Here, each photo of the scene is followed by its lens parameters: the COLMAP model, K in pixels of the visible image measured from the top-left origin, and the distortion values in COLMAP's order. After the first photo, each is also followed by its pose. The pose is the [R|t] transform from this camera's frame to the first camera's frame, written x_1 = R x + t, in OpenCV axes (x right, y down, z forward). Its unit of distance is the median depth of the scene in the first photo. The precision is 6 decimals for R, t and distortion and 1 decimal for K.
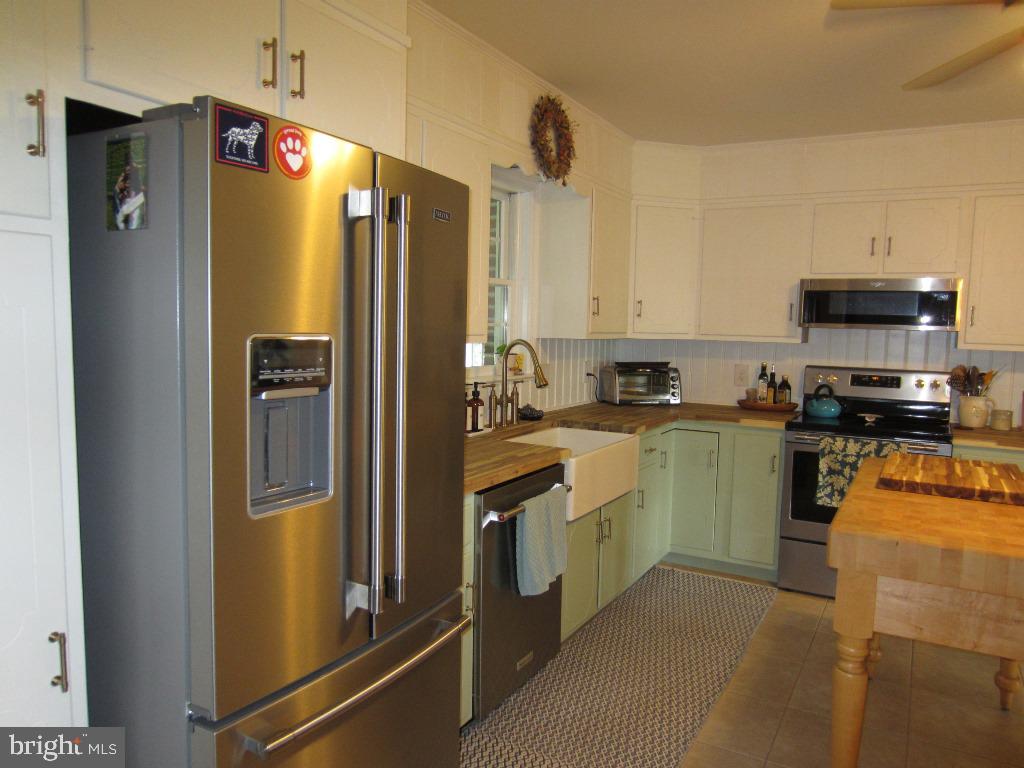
lens RADIAL K [[739.7, 0, 509.6], [0, 739.7, 385.8], [0, 0, 1]] dist [-0.017851, 0.000793]
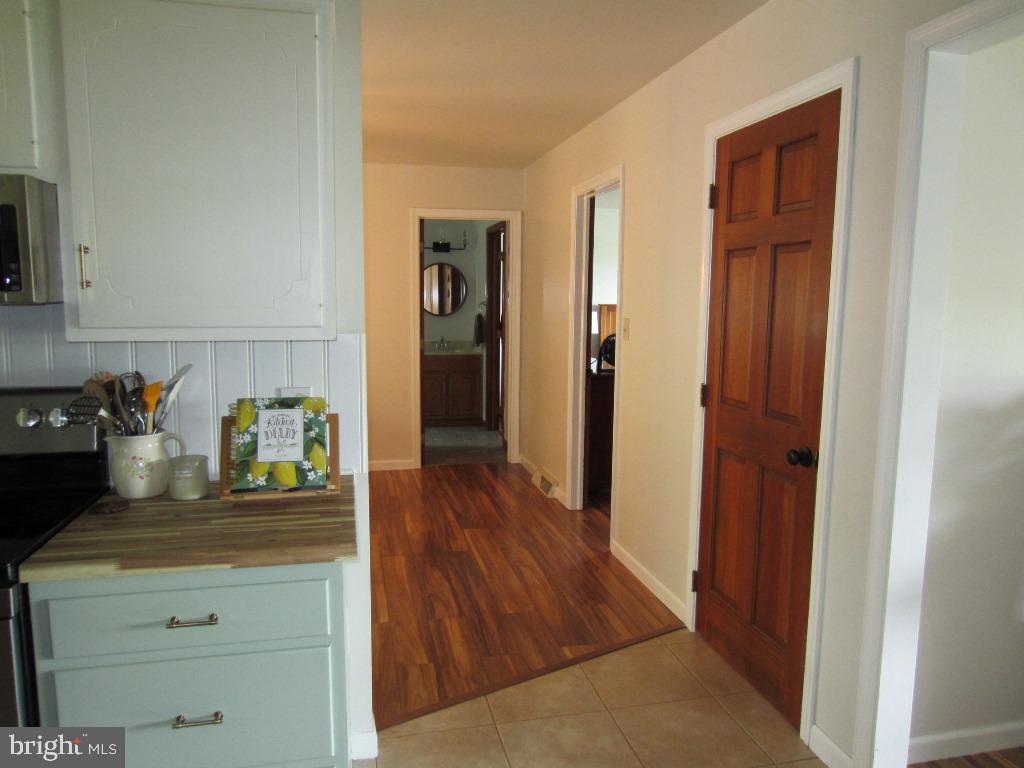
lens RADIAL K [[739.2, 0, 512.0], [0, 739.2, 384.0], [0, 0, 1]] dist [-0.009412, -0.002559]
pose [[0.737611, -0.099238, 0.667893, 0.522197], [0.070561, 0.995054, 0.069923, -0.037142], [-0.671529, -0.004449, 0.740965, 0.495908]]
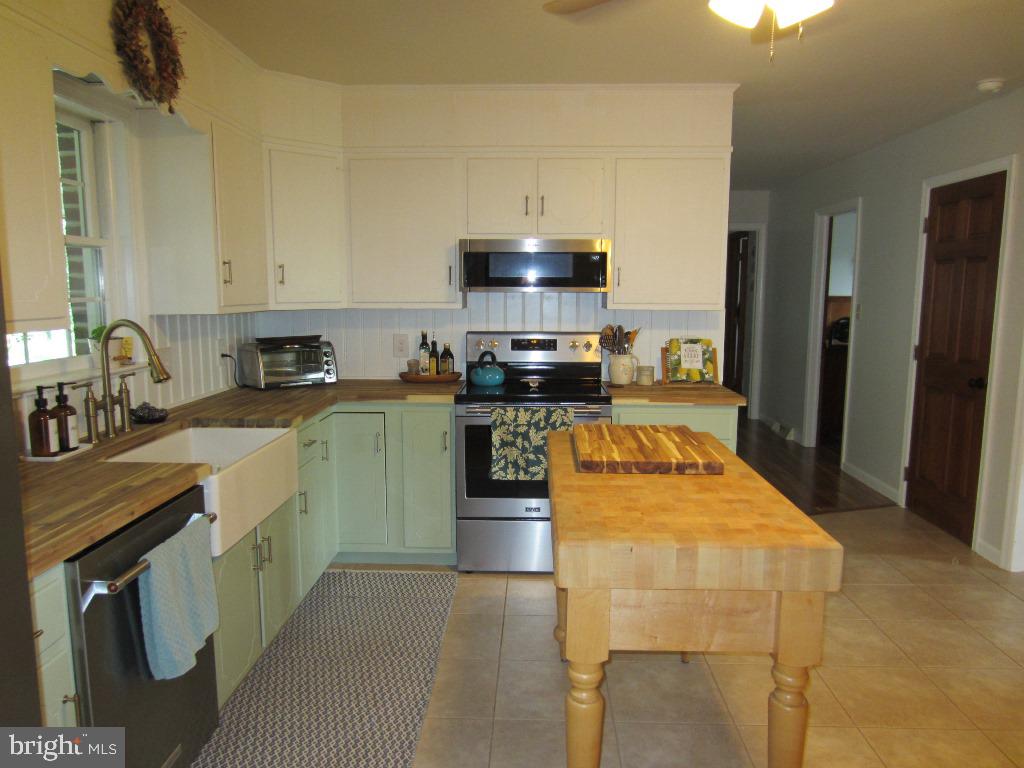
lens RADIAL K [[739.7, 0, 509.6], [0, 739.7, 385.8], [0, 0, 1]] dist [-0.017851, 0.000793]
pose [[0.885099, -0.083184, 0.457908, 0.011965], [0.059992, 0.996081, 0.064988, -0.019843], [-0.461519, -0.030050, 0.886621, 0.153815]]
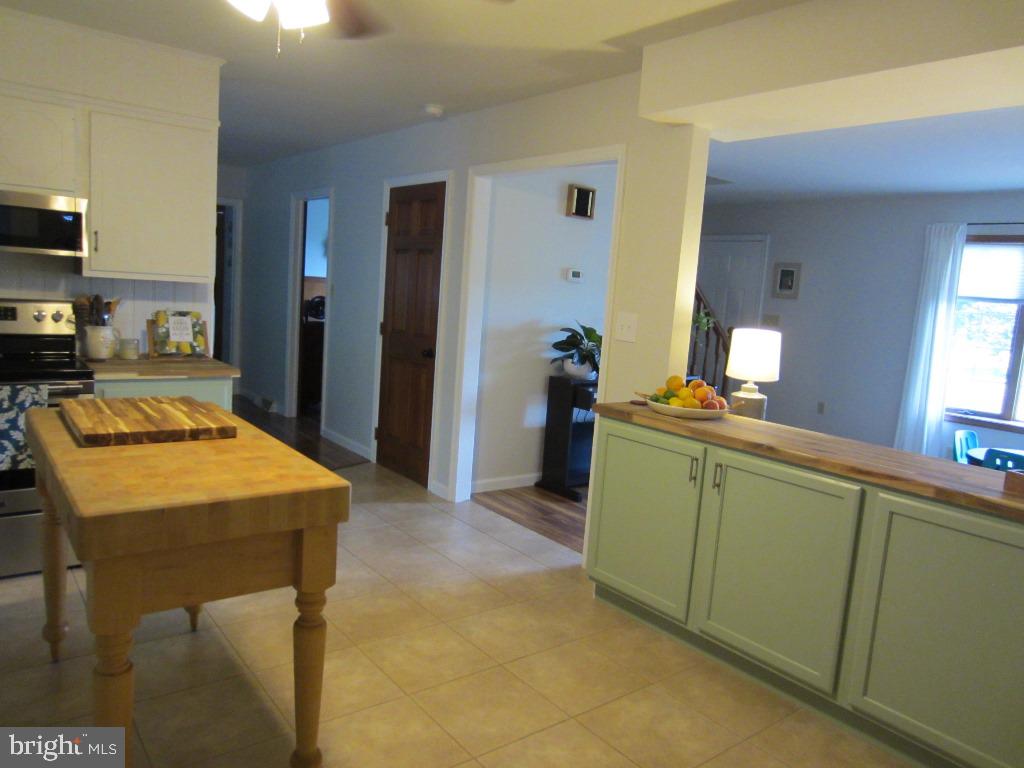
lens RADIAL K [[739.2, 0, 512.0], [0, 739.2, 384.0], [0, 0, 1]] dist [-0.009412, -0.002559]
pose [[0.387028, -0.120758, 0.914126, -0.047802], [0.022302, 0.992323, 0.121645, -0.016528], [-0.921798, -0.026693, 0.386750, 0.140301]]
